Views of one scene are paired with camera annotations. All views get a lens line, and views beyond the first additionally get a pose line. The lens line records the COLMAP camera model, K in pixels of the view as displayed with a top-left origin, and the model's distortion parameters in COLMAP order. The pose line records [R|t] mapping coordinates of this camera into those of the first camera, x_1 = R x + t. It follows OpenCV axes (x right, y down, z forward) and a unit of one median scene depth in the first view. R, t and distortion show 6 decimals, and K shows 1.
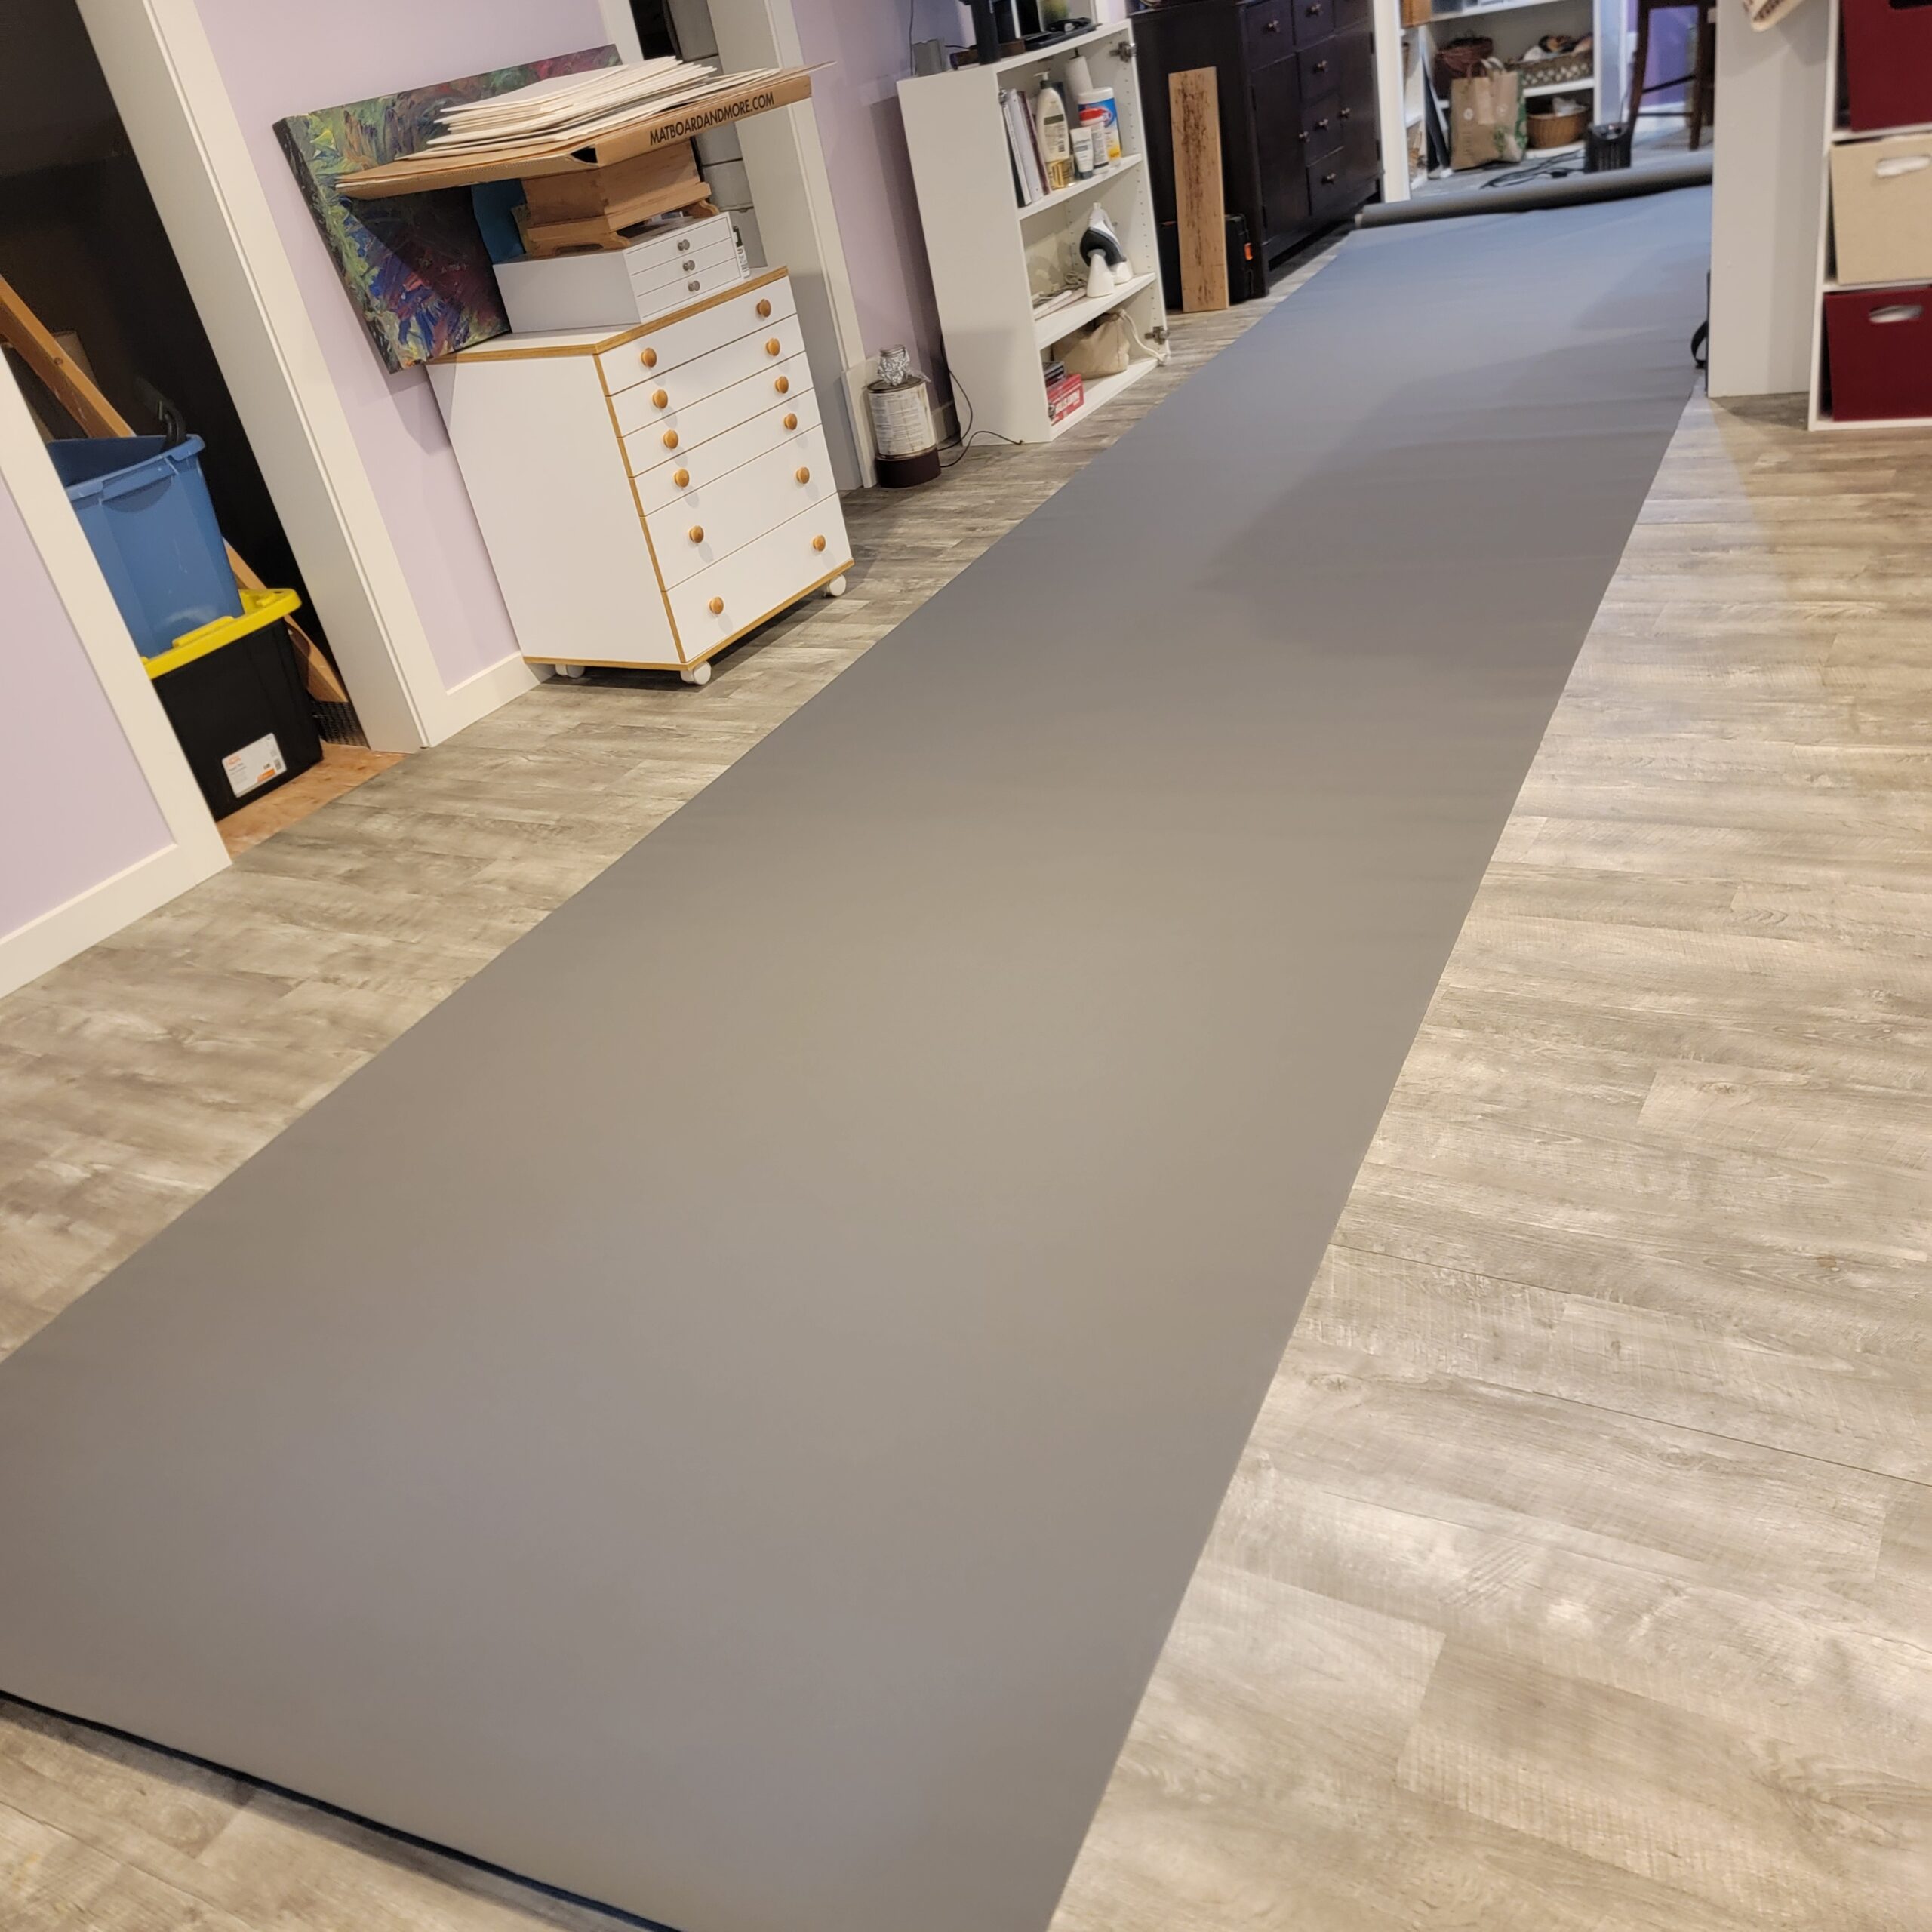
lens RADIAL K [[1817.6, 0, 972.8], [0, 1817.6, 934.4], [0, 0, 1]] dist [0.061525, -0.043258]
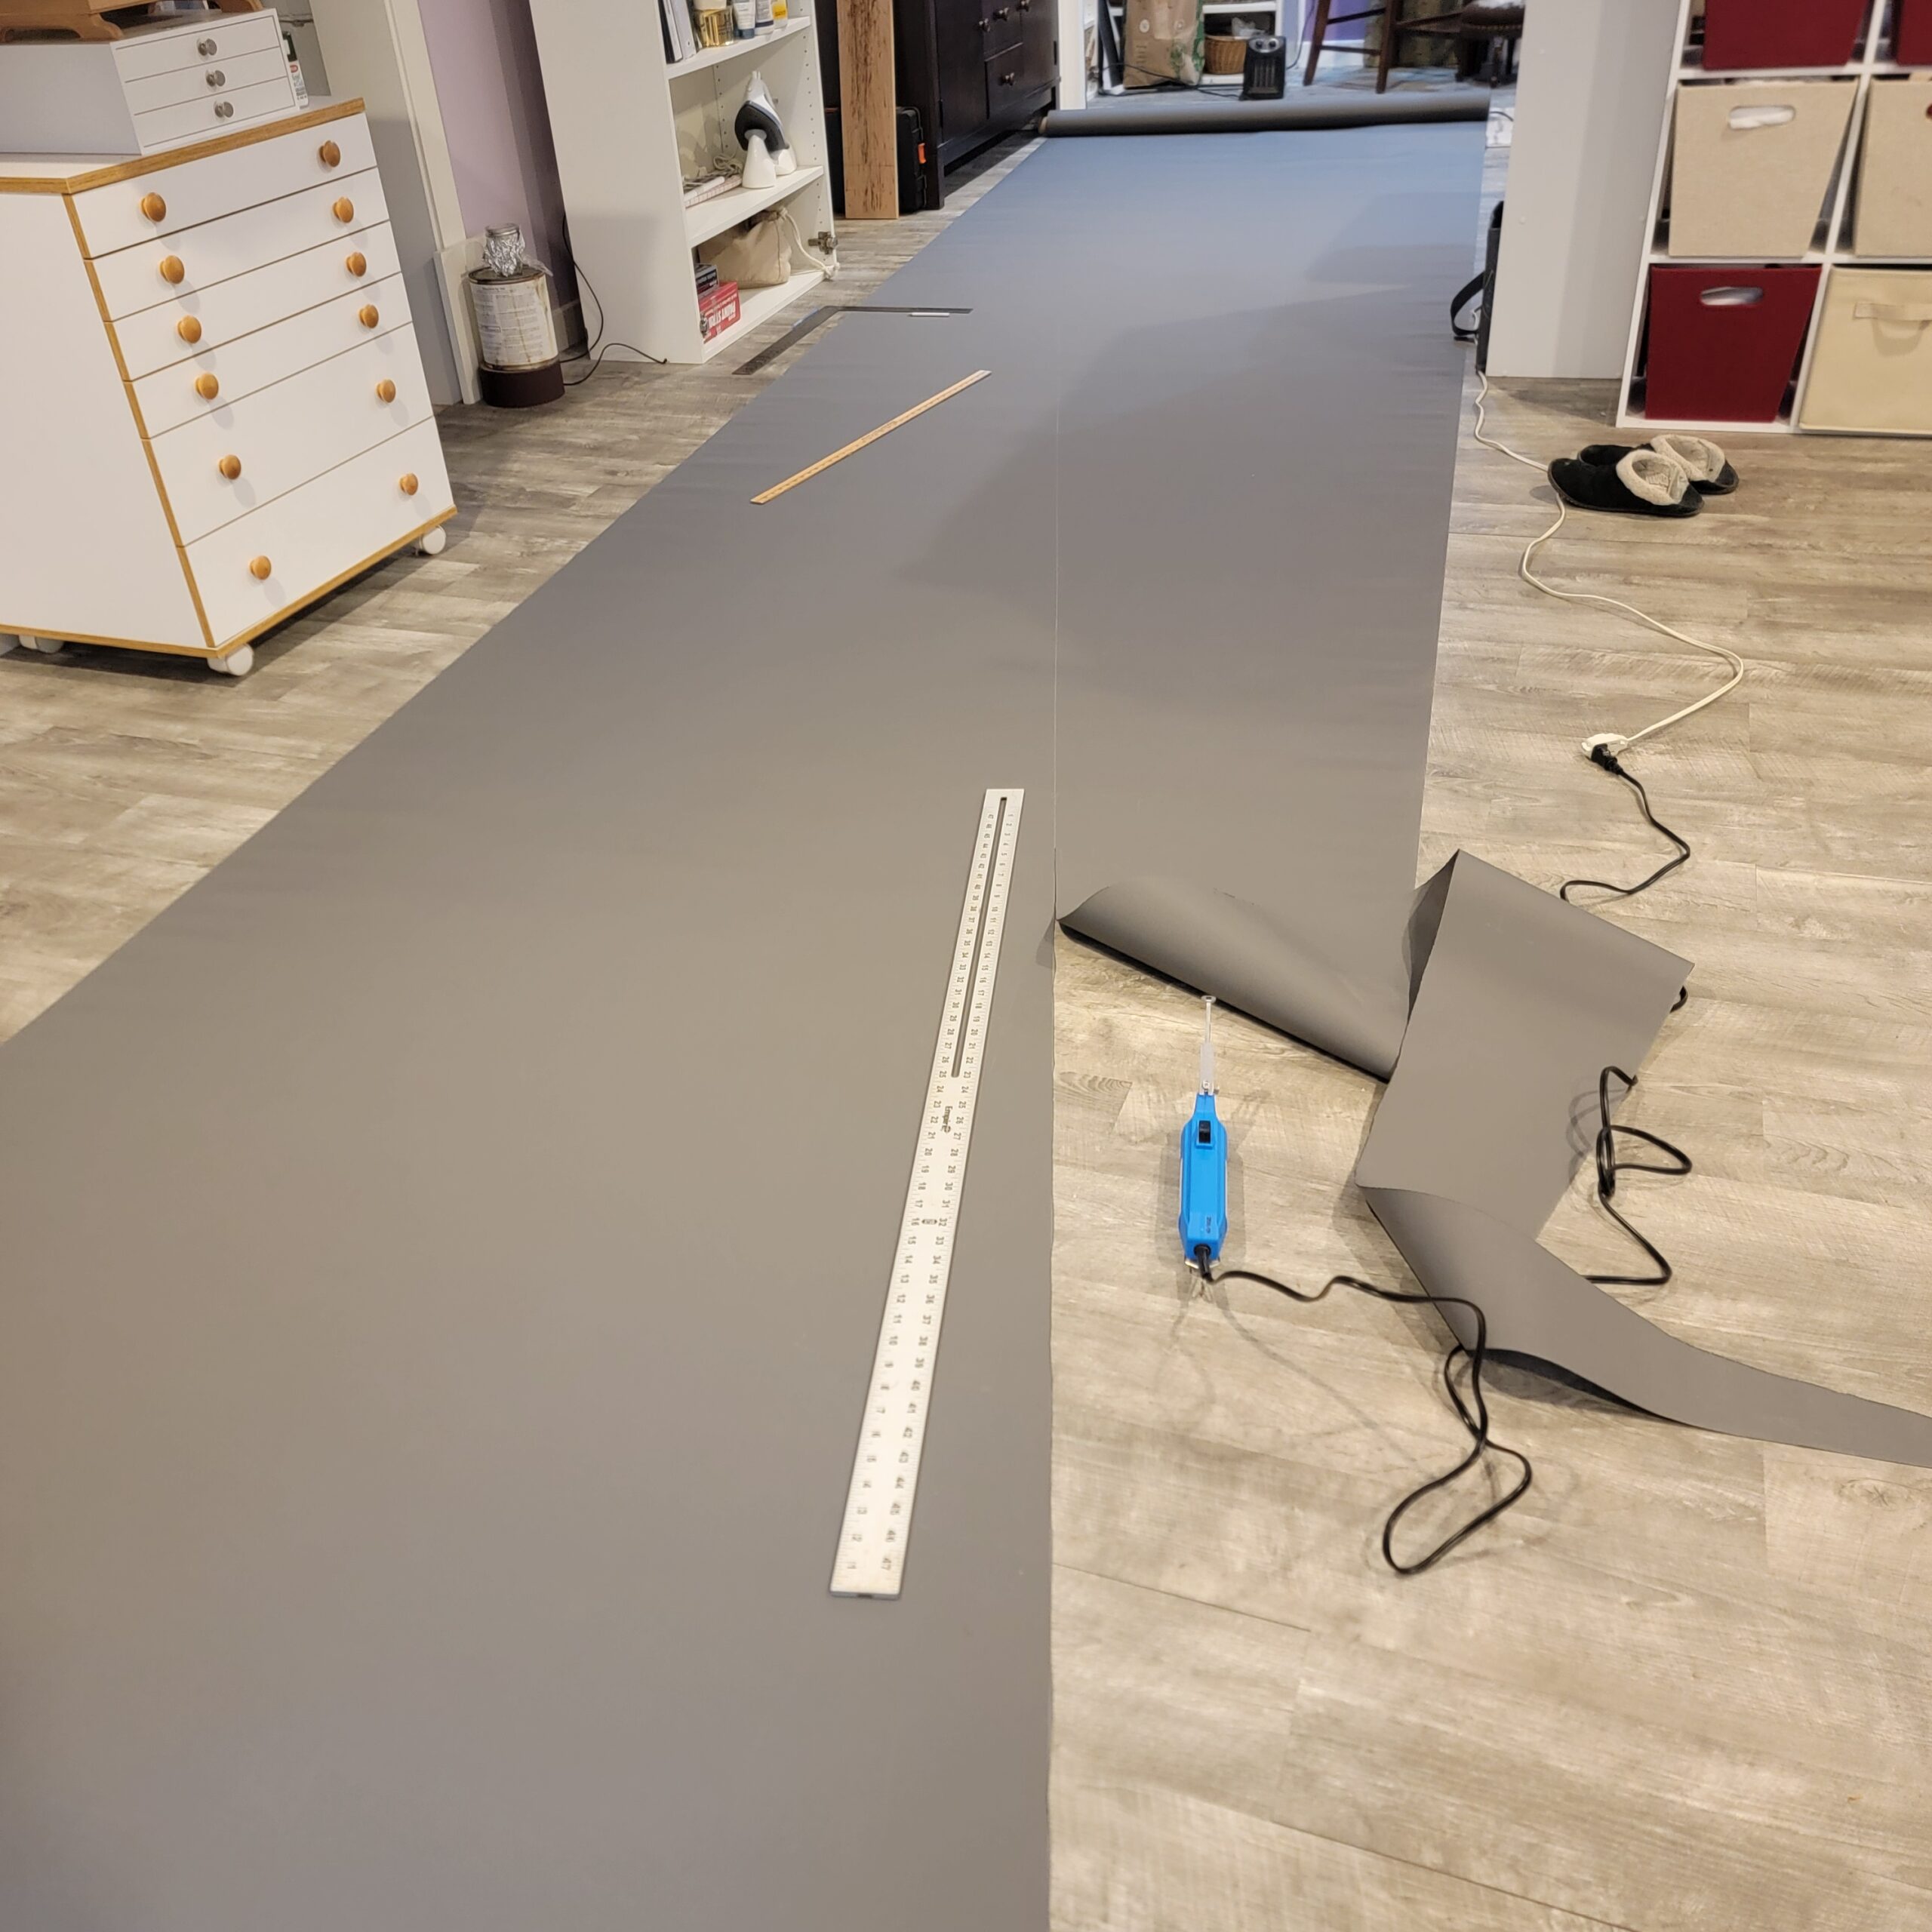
lens RADIAL K [[1817.8, 0, 956.1], [0, 1817.8, 925.0], [0, 0, 1]] dist [0.073567, -0.044863]
pose [[0.976438, 0.008020, 0.215647, -0.028459], [-0.016782, 0.999105, 0.038827, -0.072781], [-0.215143, -0.041531, 0.975699, 0.228930]]
